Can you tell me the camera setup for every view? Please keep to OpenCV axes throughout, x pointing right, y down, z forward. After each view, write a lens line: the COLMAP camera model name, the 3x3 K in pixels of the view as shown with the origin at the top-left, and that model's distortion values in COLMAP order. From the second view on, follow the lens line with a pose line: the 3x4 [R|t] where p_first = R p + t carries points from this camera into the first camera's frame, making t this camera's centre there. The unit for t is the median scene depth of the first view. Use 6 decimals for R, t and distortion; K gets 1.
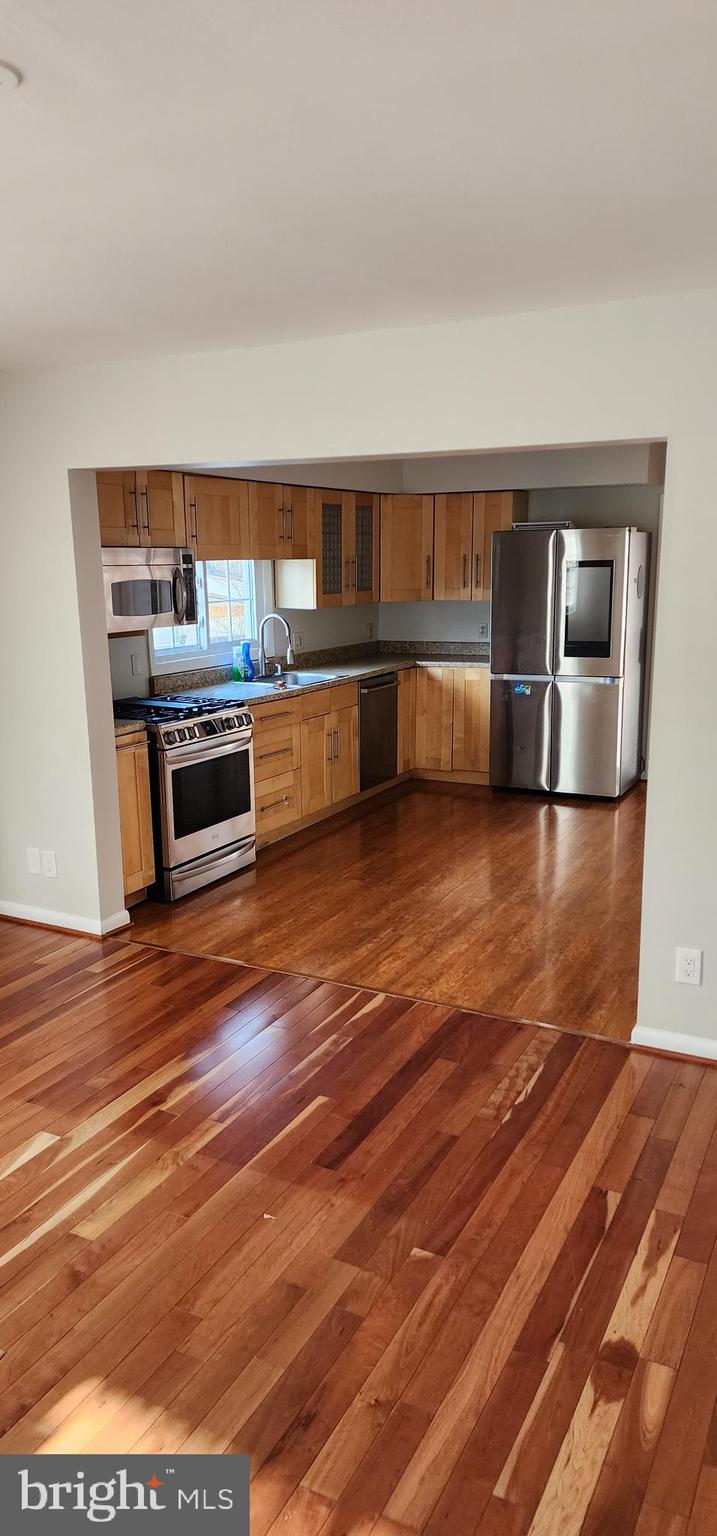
lens RADIAL K [[1036.9, 0, 358.6], [0, 1036.9, 770.4], [0, 0, 1]] dist [0.029560, -0.015921]
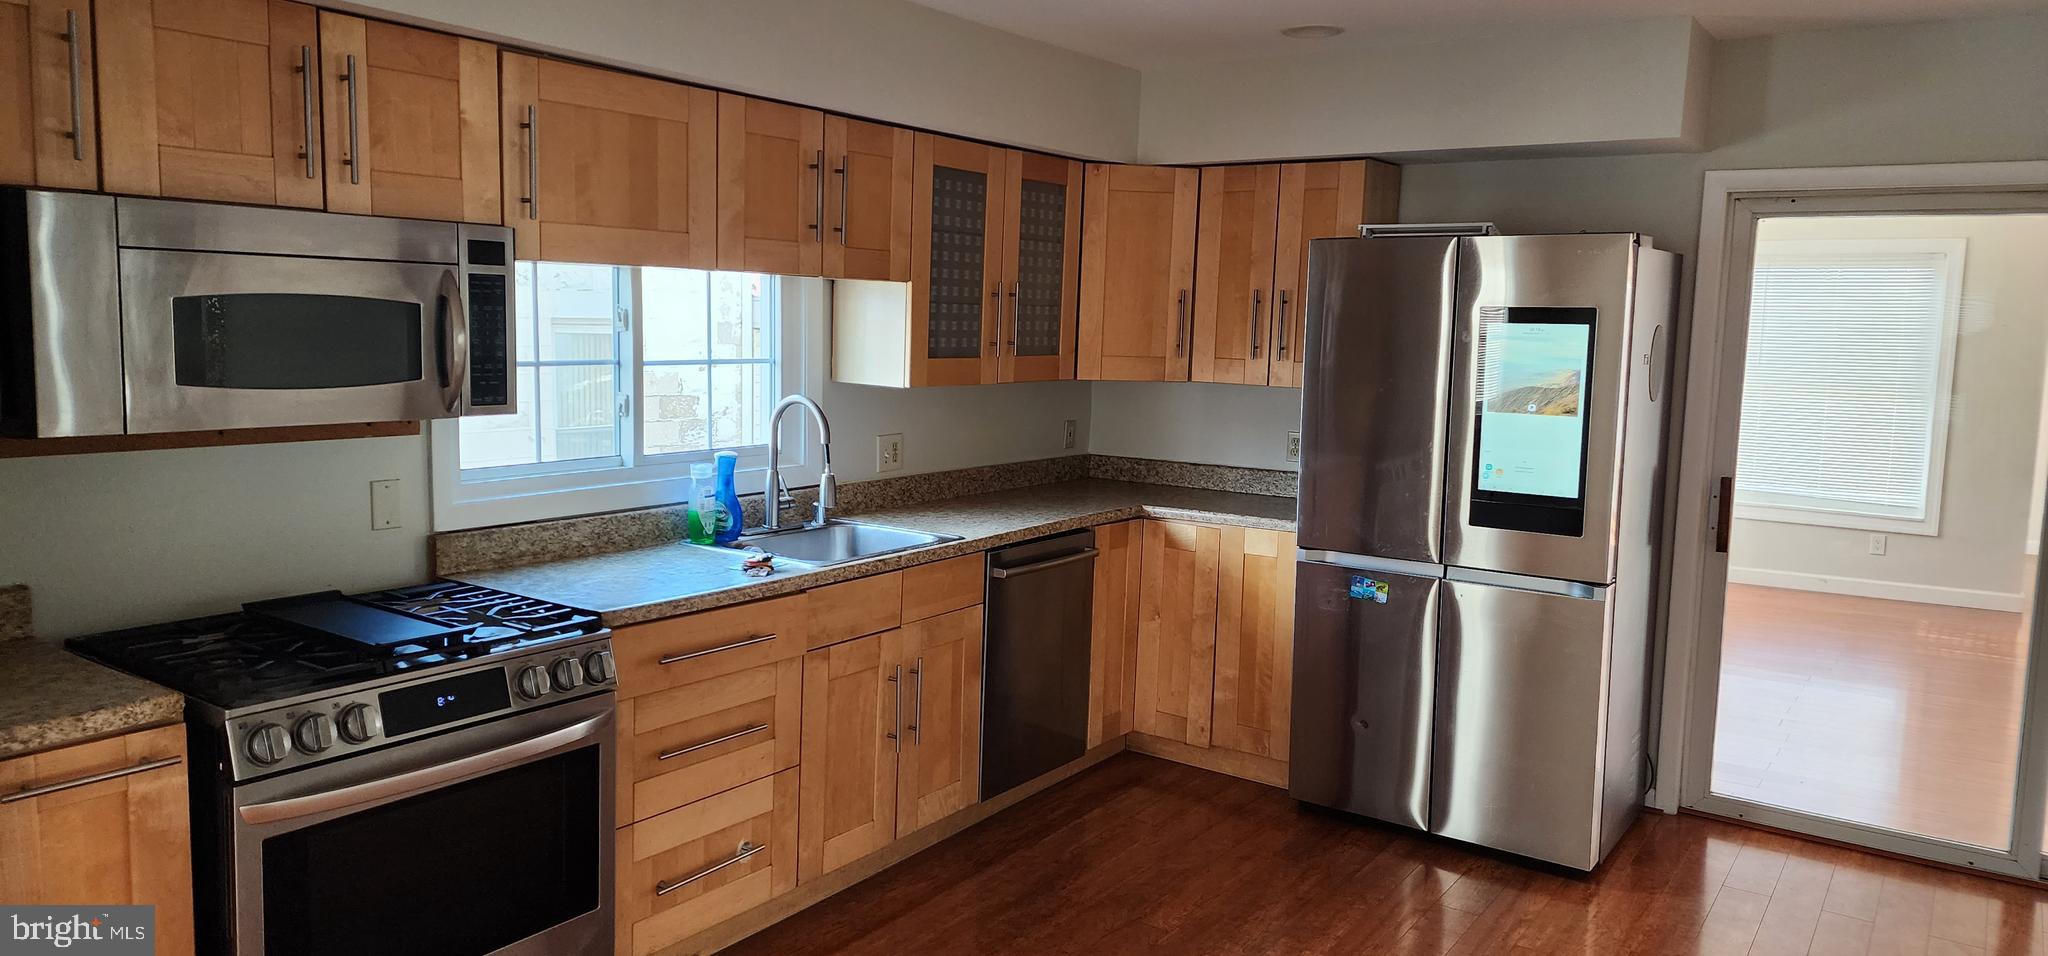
lens RADIAL K [[1382.5, 0, 969.8], [0, 1382.5, 421.4], [0, 0, 1]] dist [0.029560, -0.015921]
pose [[0.986721, 0.051574, -0.154017, 0.079422], [-0.070233, 0.990494, -0.118277, -0.069205], [0.146453, 0.127523, 0.980964, 0.397406]]
